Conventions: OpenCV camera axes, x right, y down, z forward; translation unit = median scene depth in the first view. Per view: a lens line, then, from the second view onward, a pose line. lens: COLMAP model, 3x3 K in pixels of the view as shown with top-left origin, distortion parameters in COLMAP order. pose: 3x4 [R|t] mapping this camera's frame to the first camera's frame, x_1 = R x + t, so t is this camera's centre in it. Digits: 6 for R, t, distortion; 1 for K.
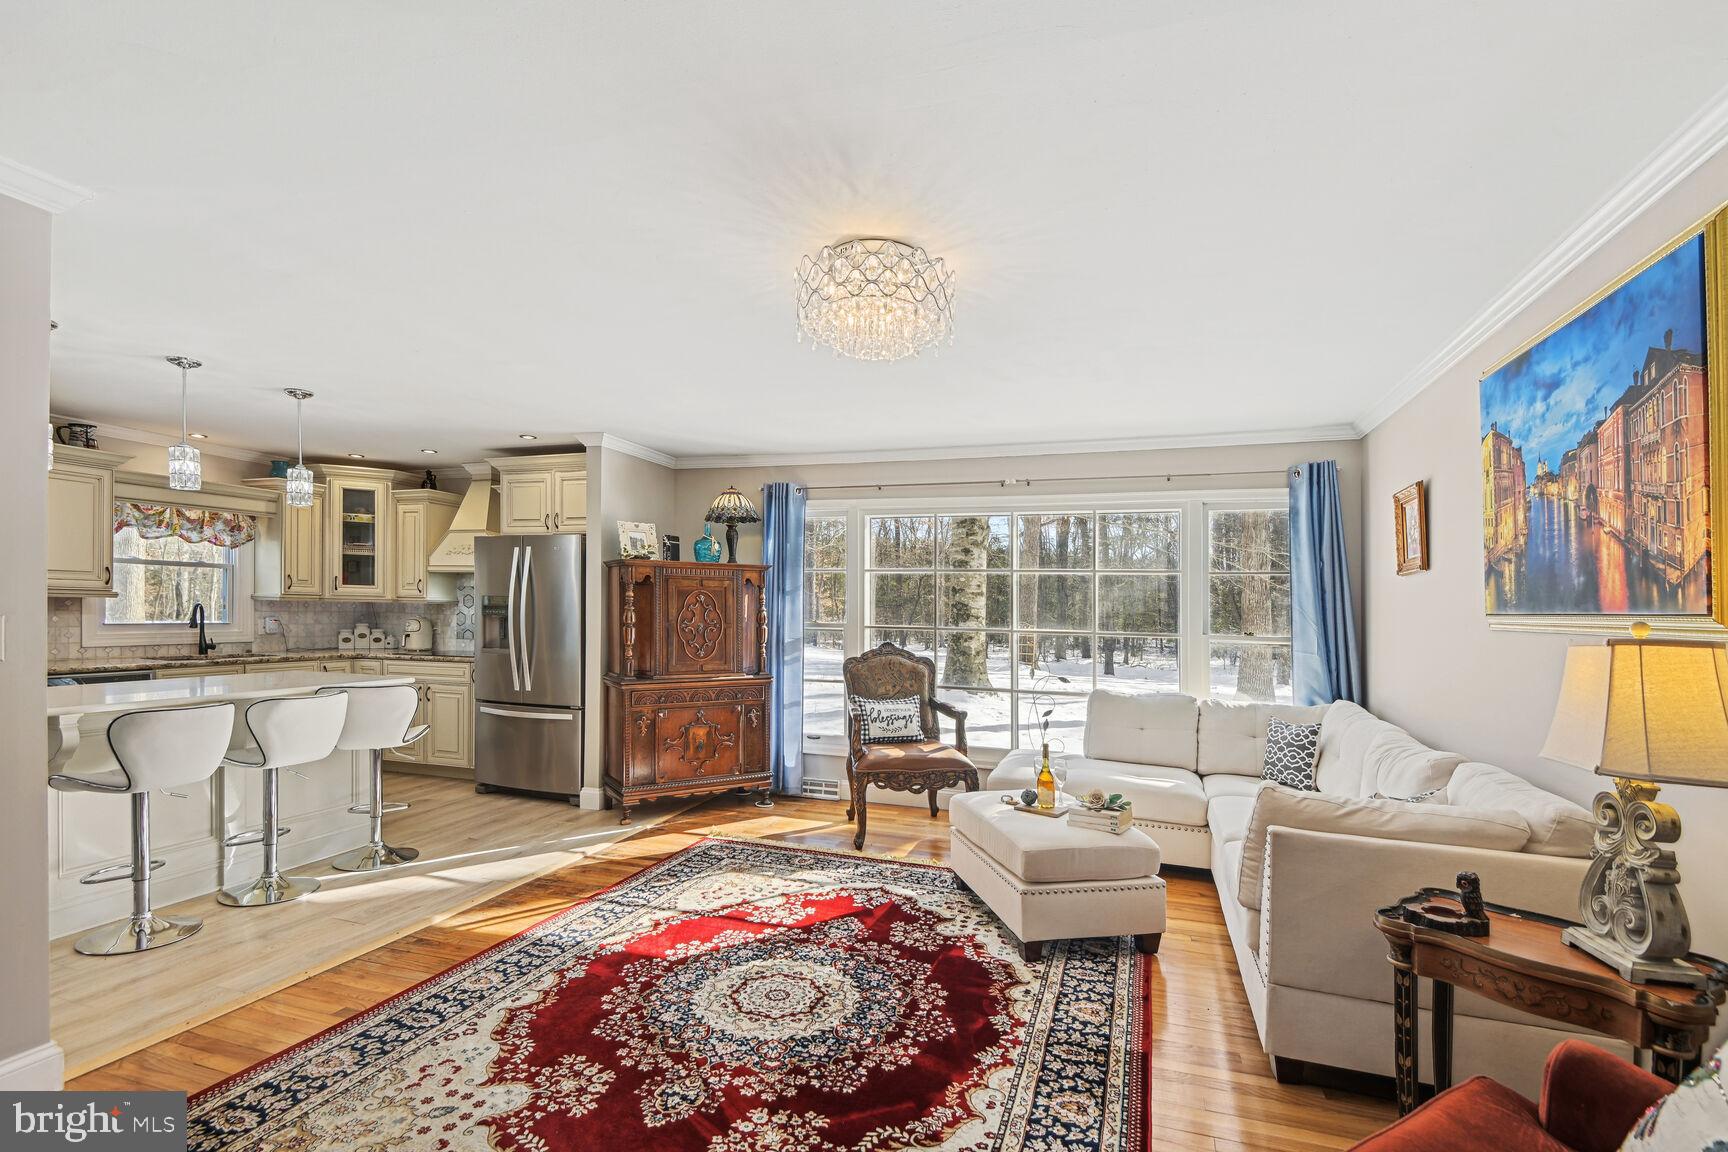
lens RADIAL K [[808.7, 0, 861.7], [0, 808.7, 633.2], [0, 0, 1]] dist [0.019800, -0.019868]
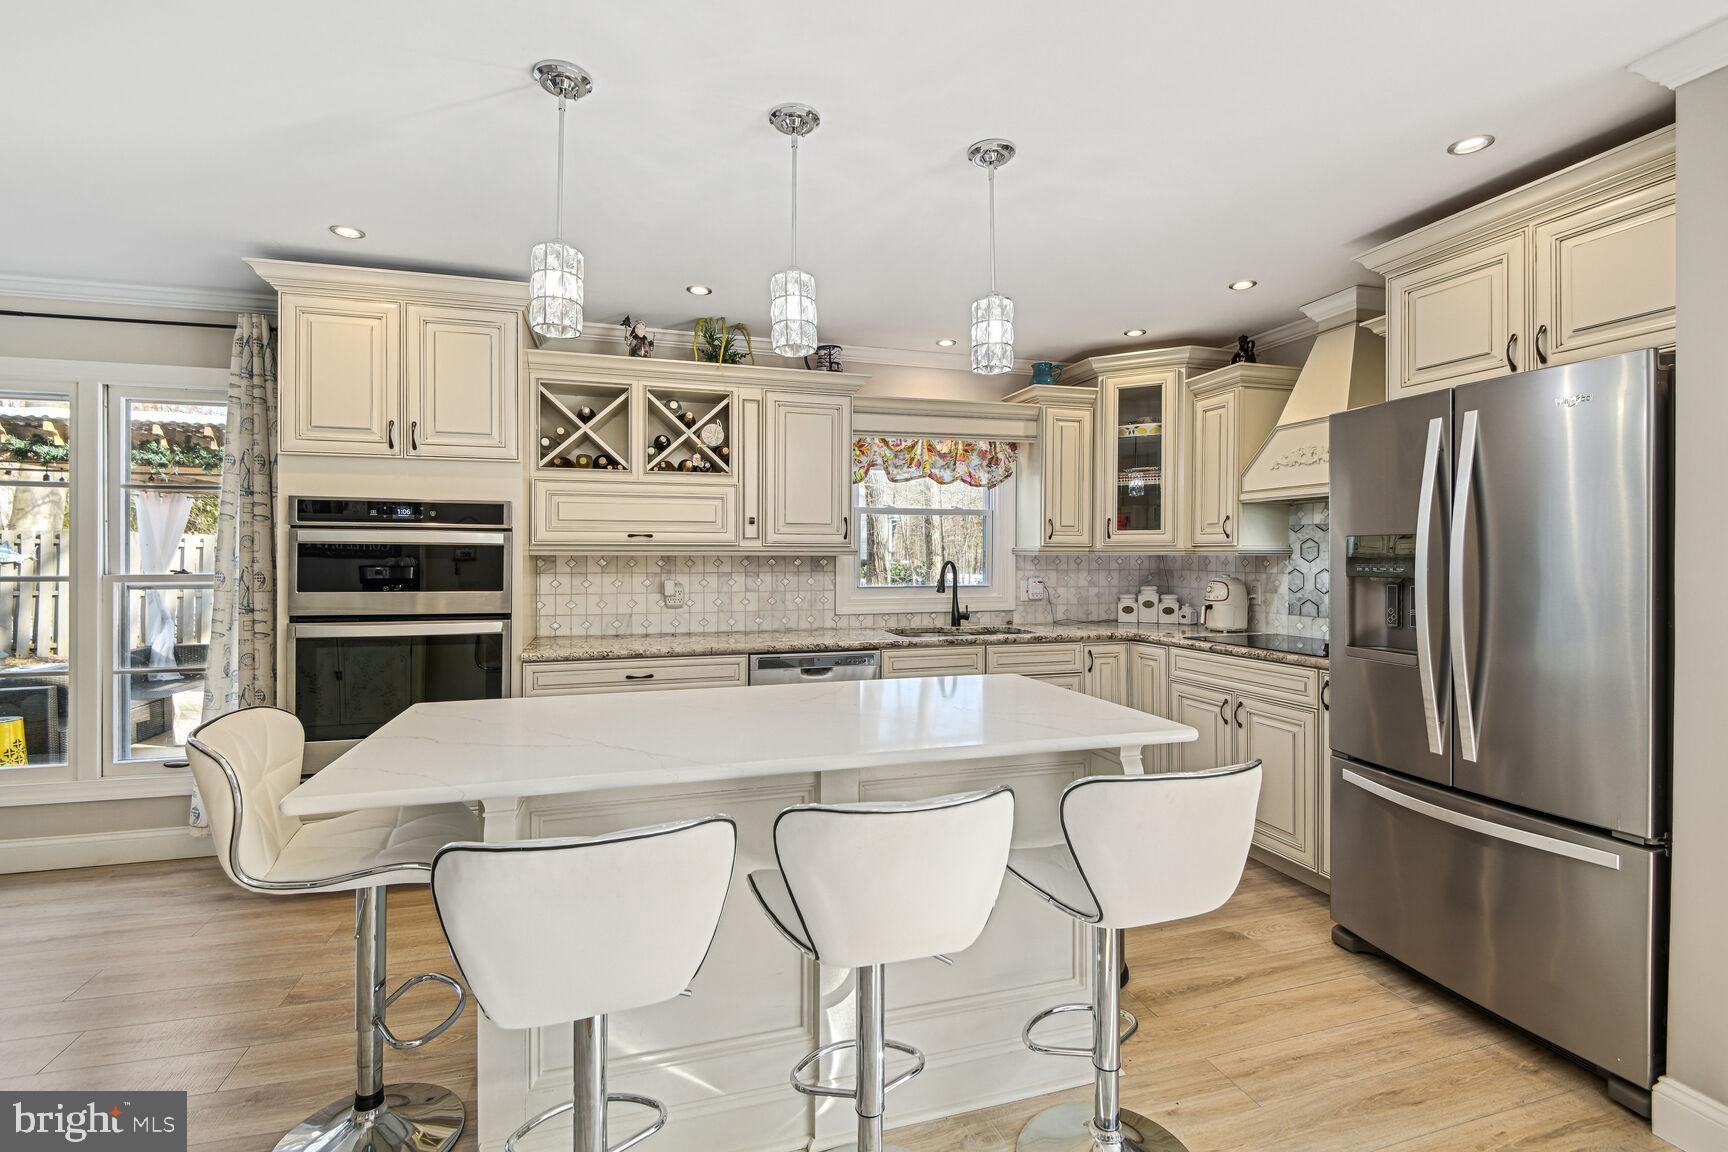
lens RADIAL K [[787.2, 0, 864.0], [0, 787.2, 563.5], [0, 0, 1]] dist [0.039018, -0.032613]
pose [[0.584649, -0.011391, -0.811207, -0.236618], [-0.011798, 0.999676, -0.022540, -0.015168], [0.811201, 0.022748, 0.584325, 0.461535]]
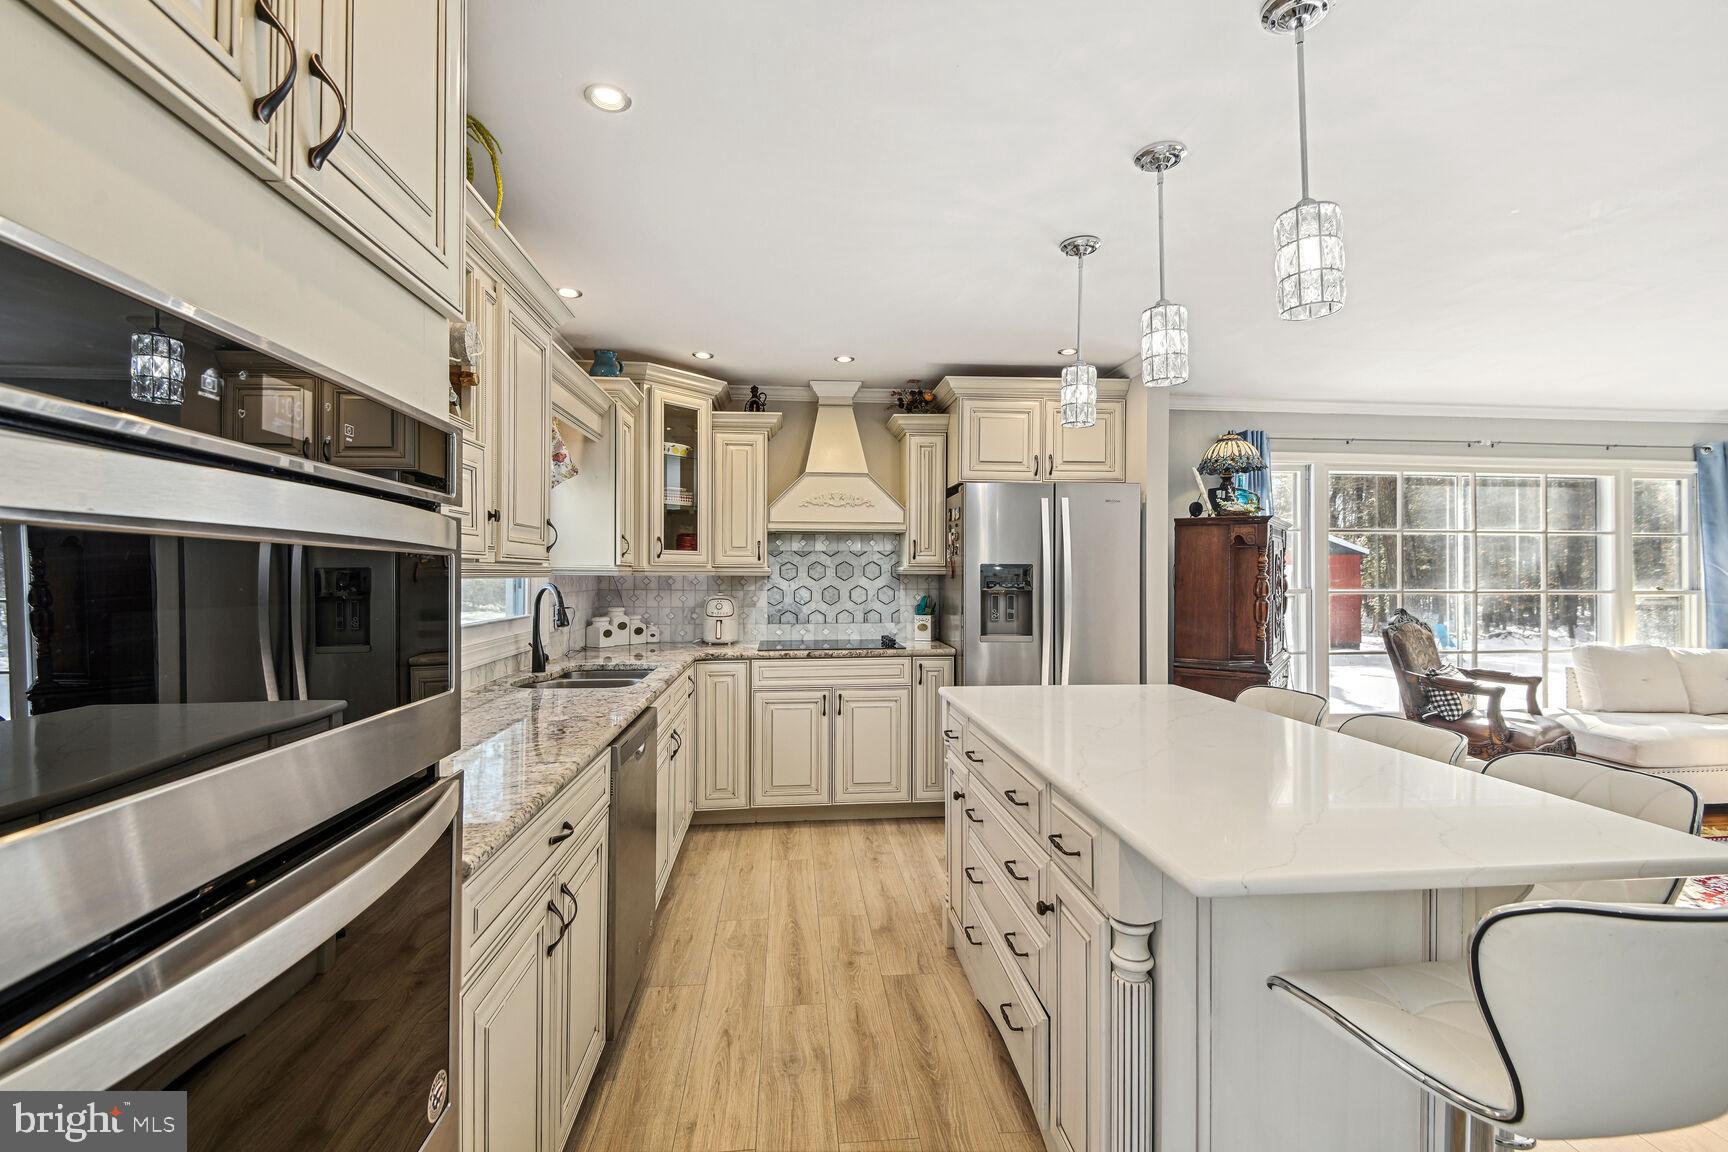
lens RADIAL K [[772.0, 0, 864.0], [0, 772.0, 576.0], [0, 0, 1]] dist [0.034798, -0.000042]
pose [[0.908541, -0.019802, 0.417327, -0.788484], [0.027803, 0.999528, -0.013100, -0.027032], [-0.416871, 0.023505, 0.908662, 0.382628]]
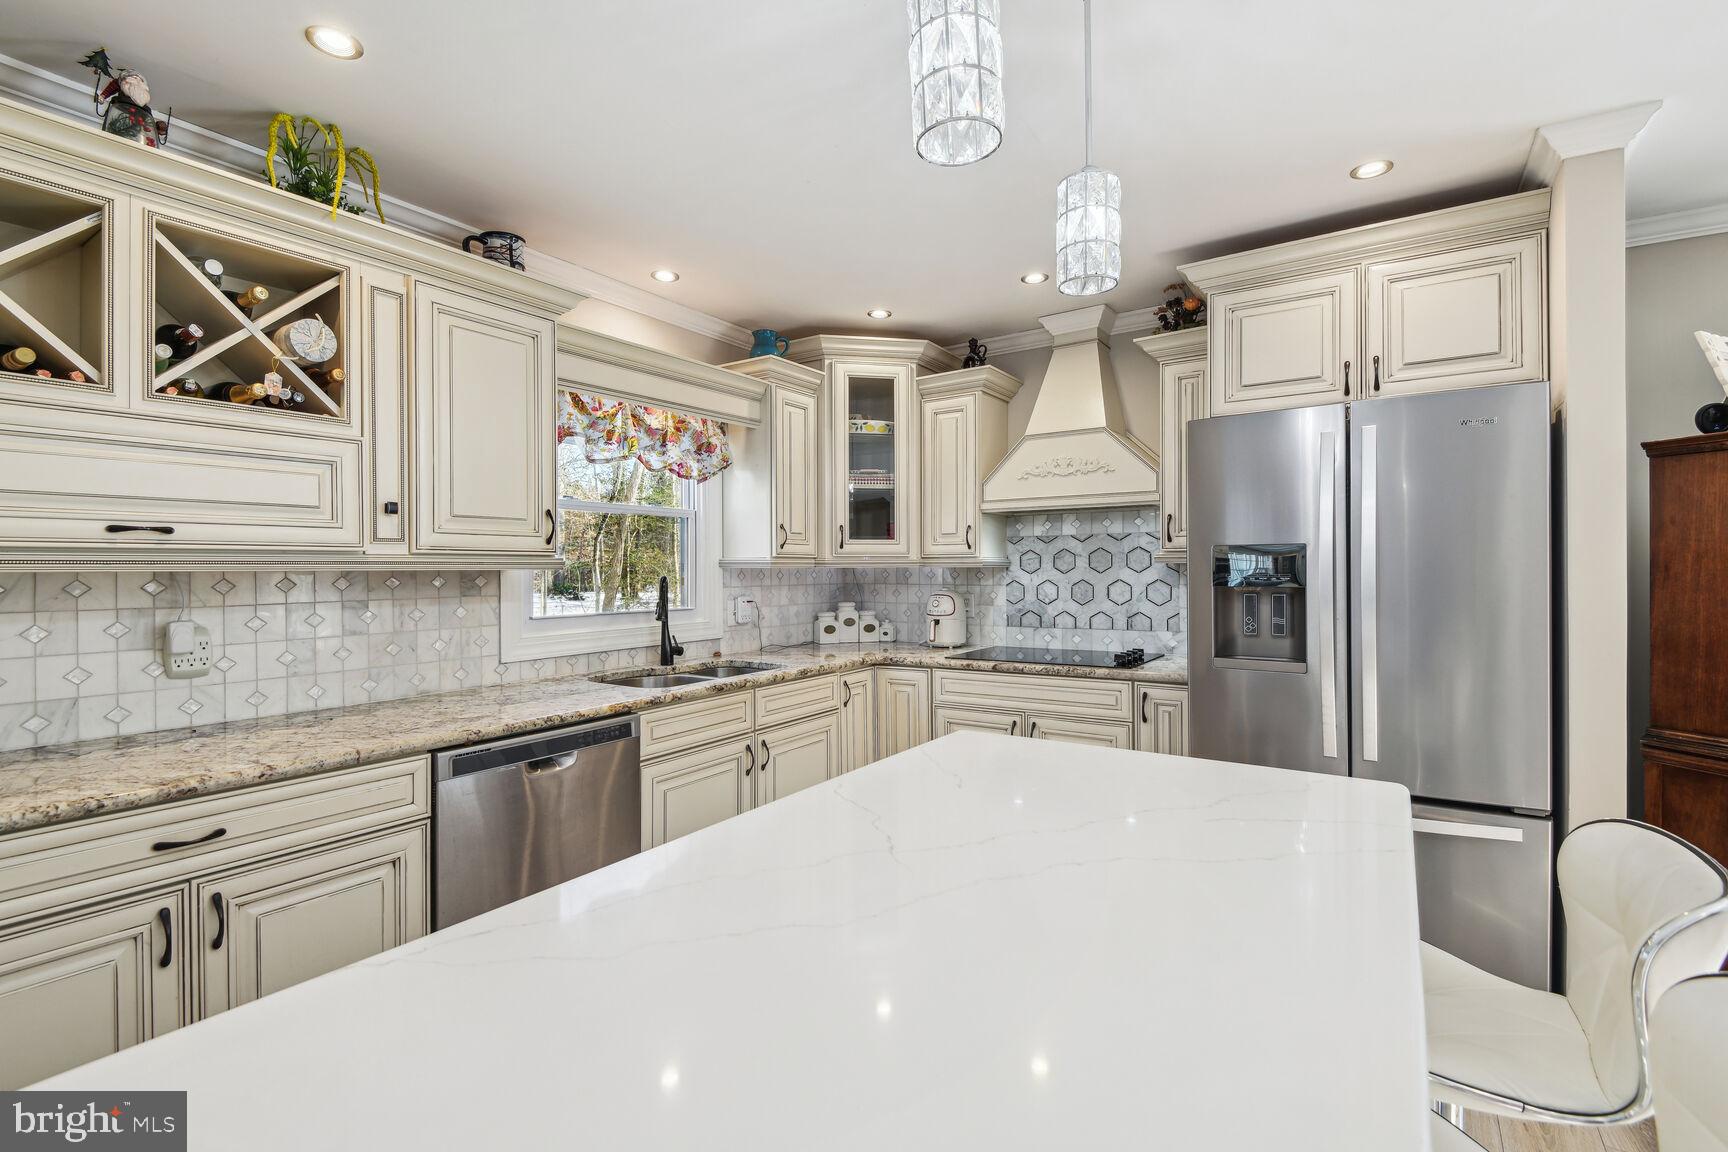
lens RADIAL K [[788.5, 0, 864.0], [0, 788.5, 576.0], [0, 0, 1]] dist [0.032984, -0.022670]
pose [[0.966069, -0.023990, -0.257169, -0.504009], [0.018508, 0.999547, -0.023718, -0.020008], [0.257621, 0.018154, 0.966075, 0.468644]]
